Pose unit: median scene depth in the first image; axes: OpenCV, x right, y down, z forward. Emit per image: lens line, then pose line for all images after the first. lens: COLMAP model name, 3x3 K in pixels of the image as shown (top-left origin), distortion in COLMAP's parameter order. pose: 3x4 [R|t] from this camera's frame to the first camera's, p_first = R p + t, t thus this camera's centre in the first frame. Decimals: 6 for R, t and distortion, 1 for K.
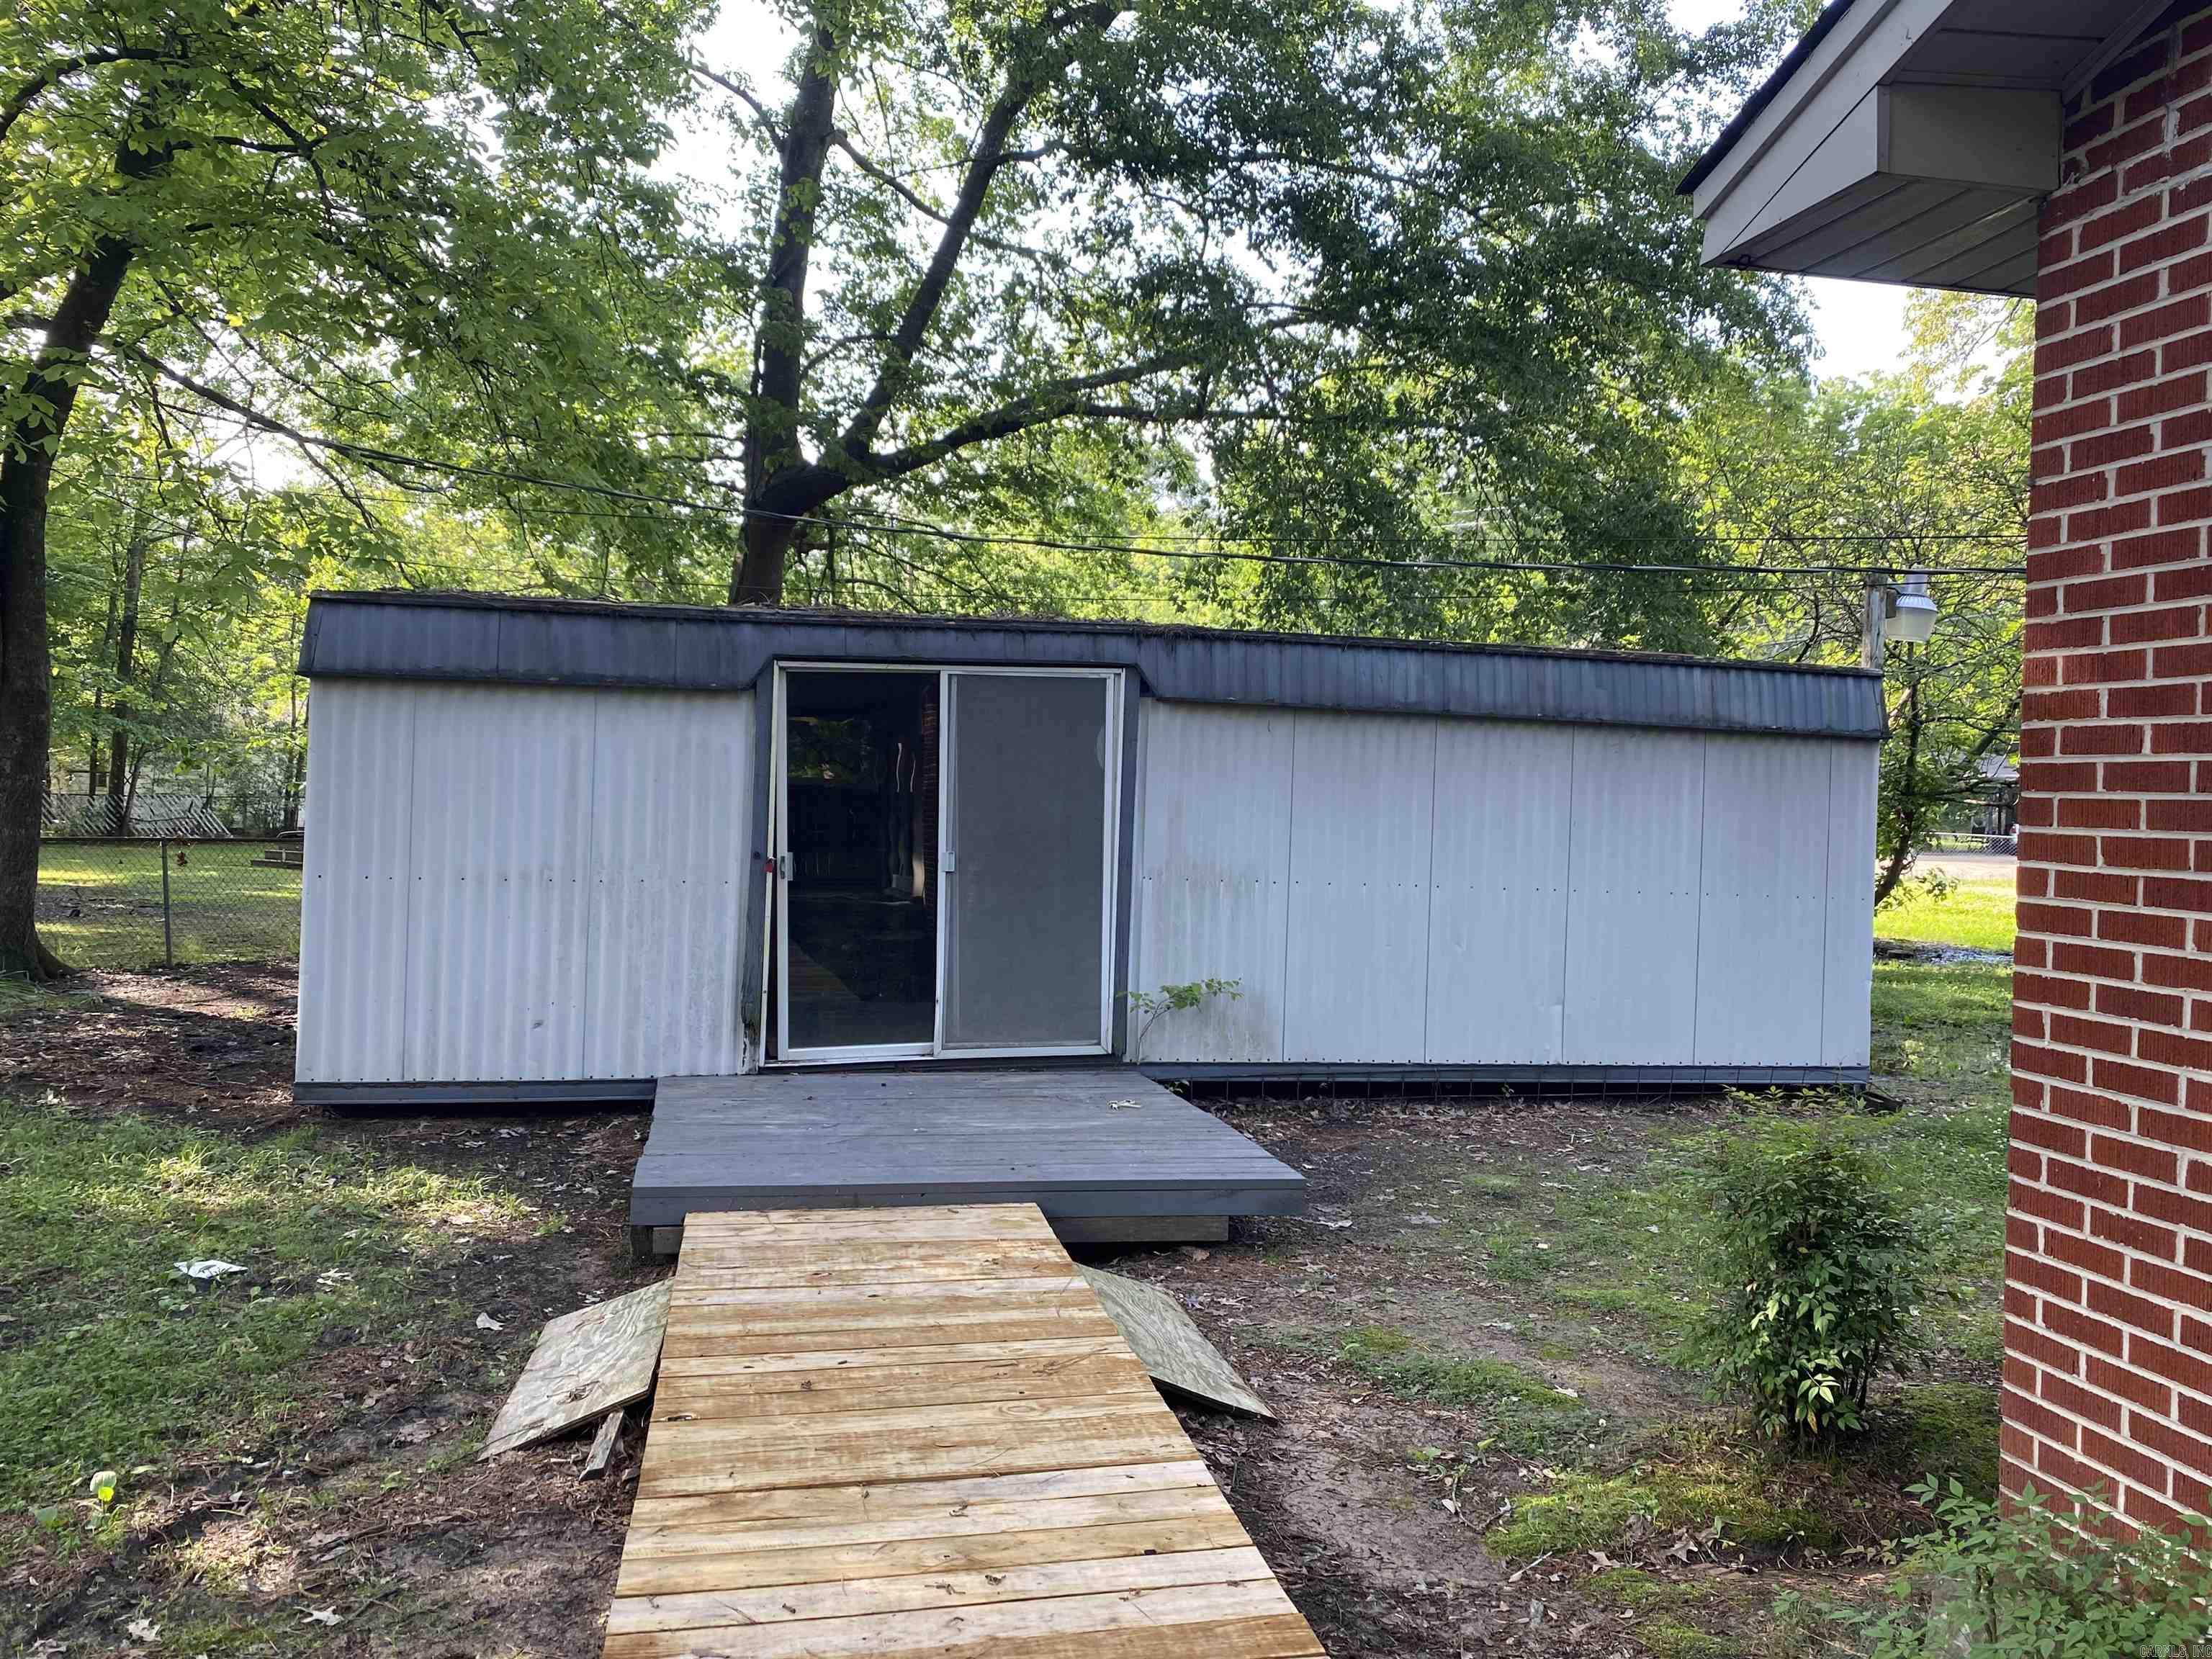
lens RADIAL K [[1670.0, 0, 1106.0], [0, 1670.0, 829.5], [0, 0, 1]] dist [0.058357, 0.001151]
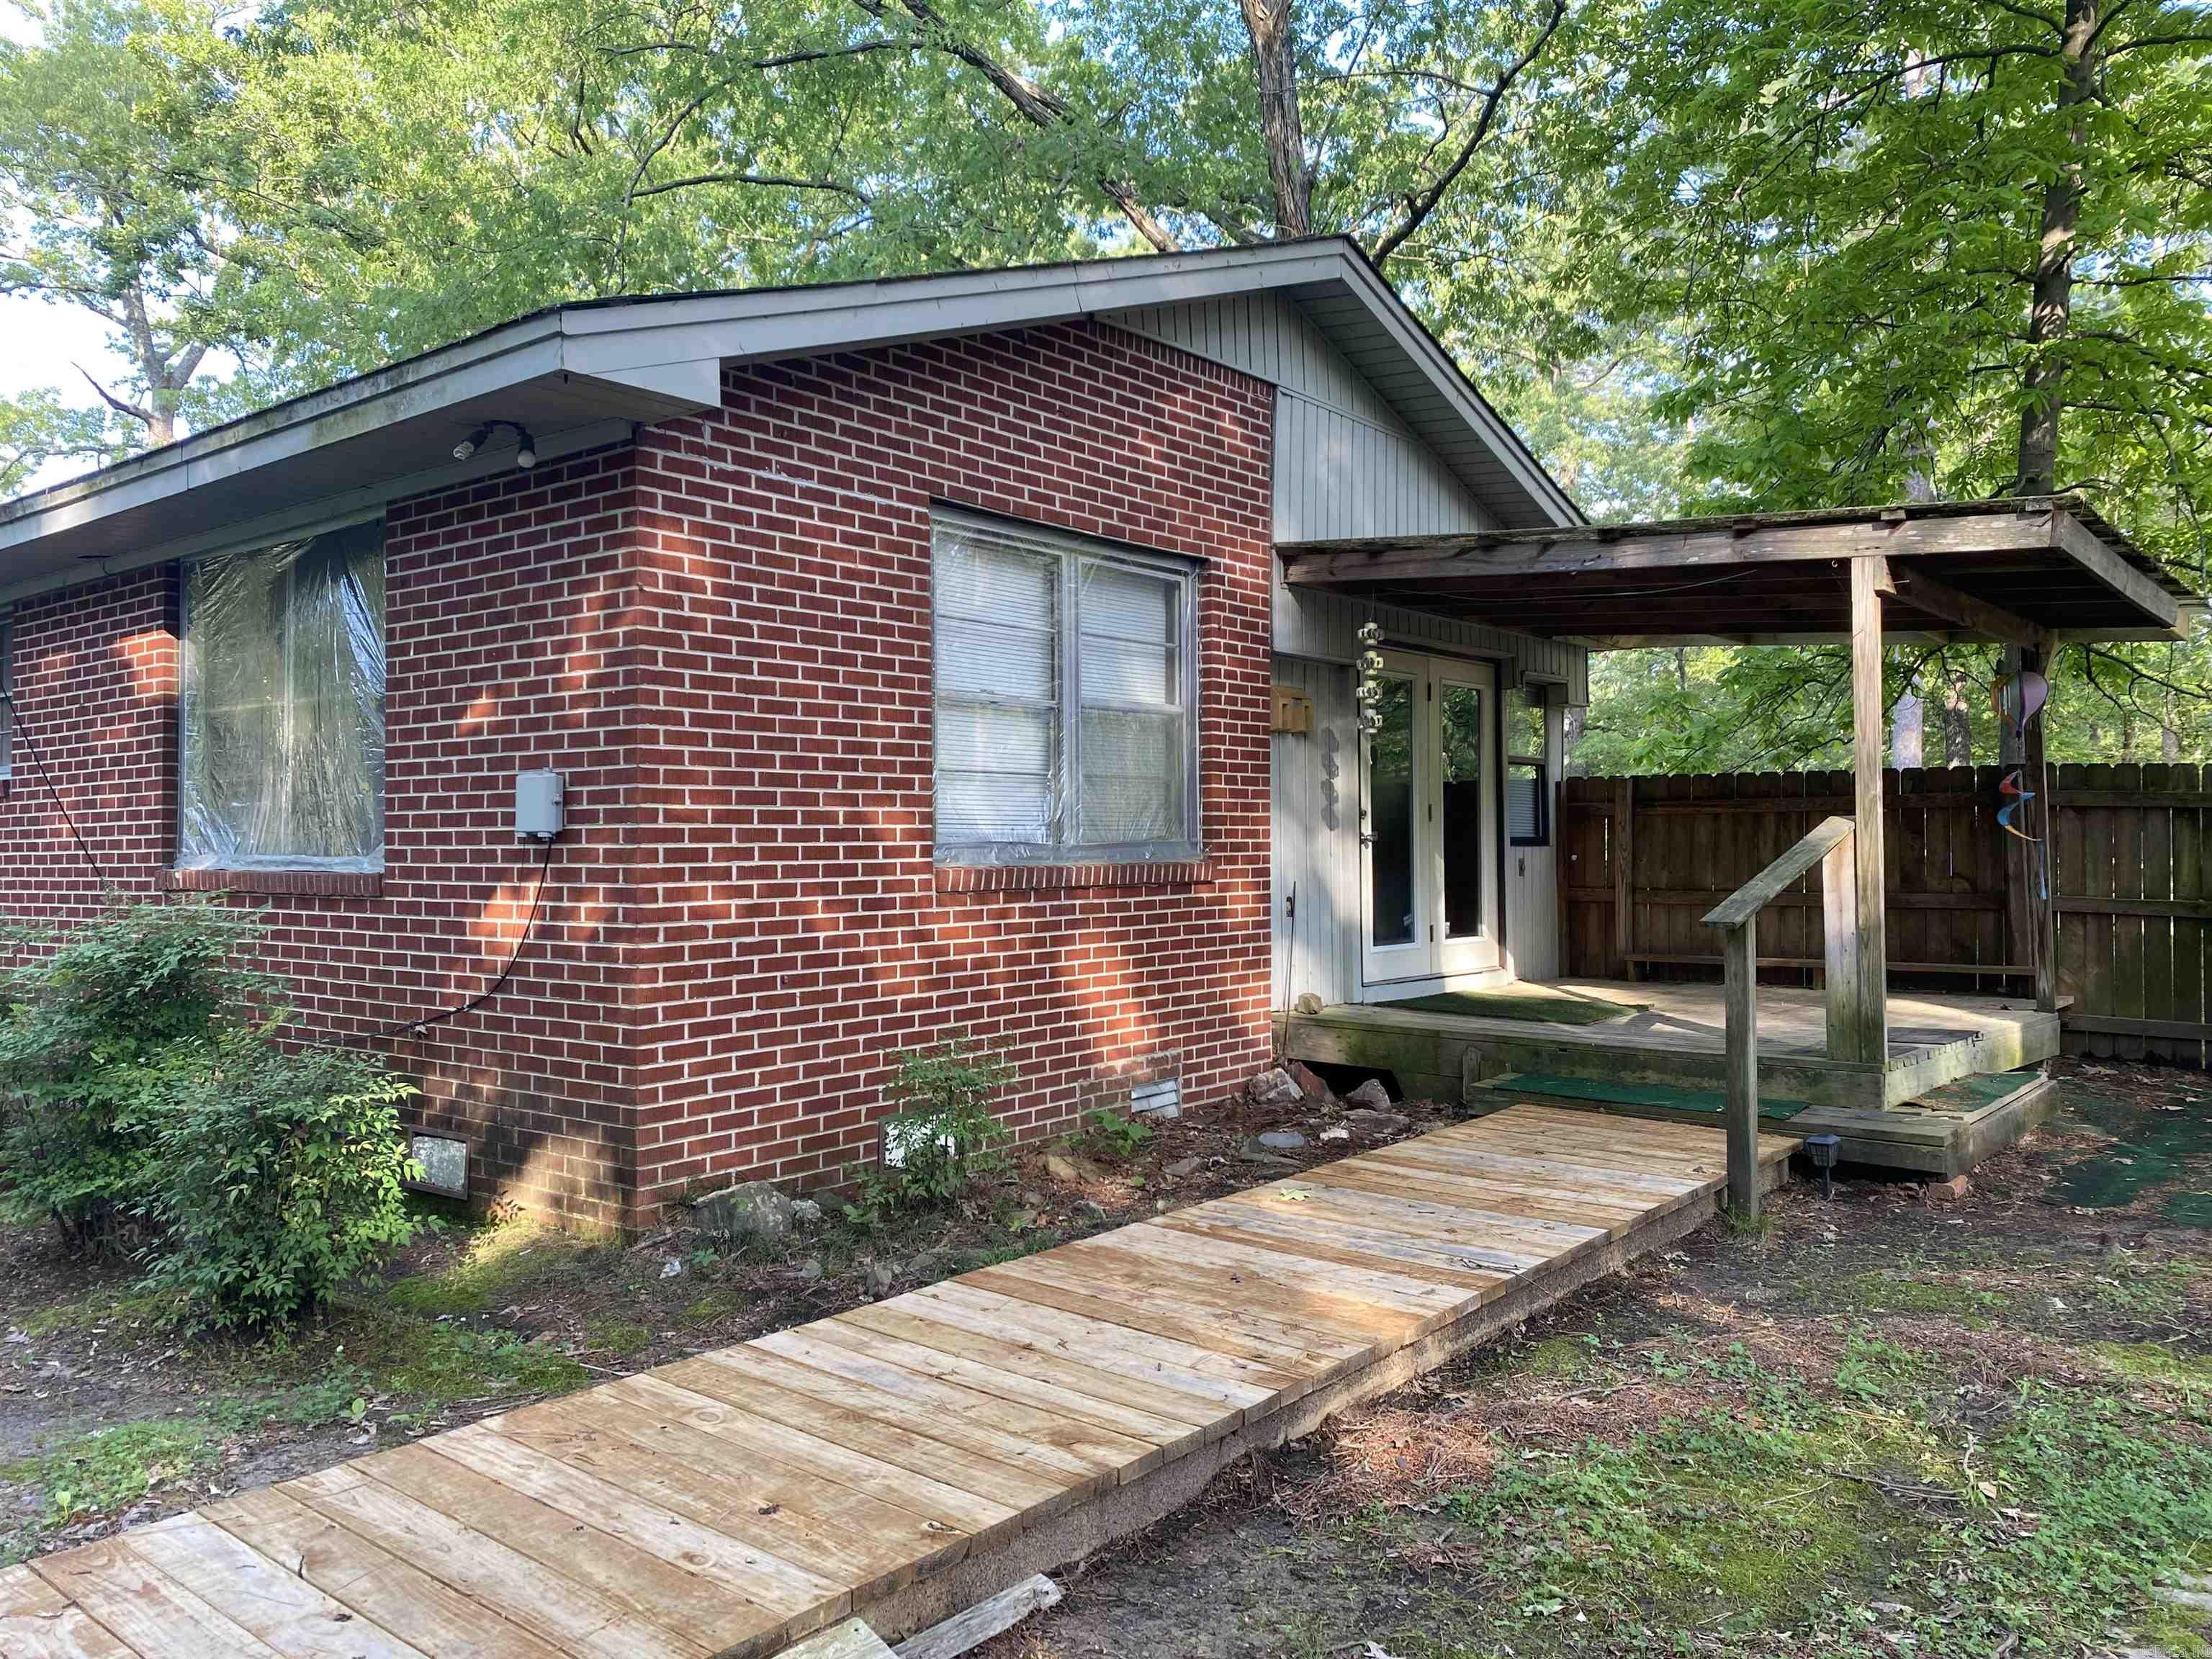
lens RADIAL K [[1670.0, 0, 1106.0], [0, 1670.0, 829.5], [0, 0, 1]] dist [0.058357, 0.001151]
pose [[-0.634949, -0.011896, 0.772463, -0.825170], [0.006564, 0.999762, 0.020792, 0.009929], [-0.772526, 0.018273, -0.634720, 1.311056]]
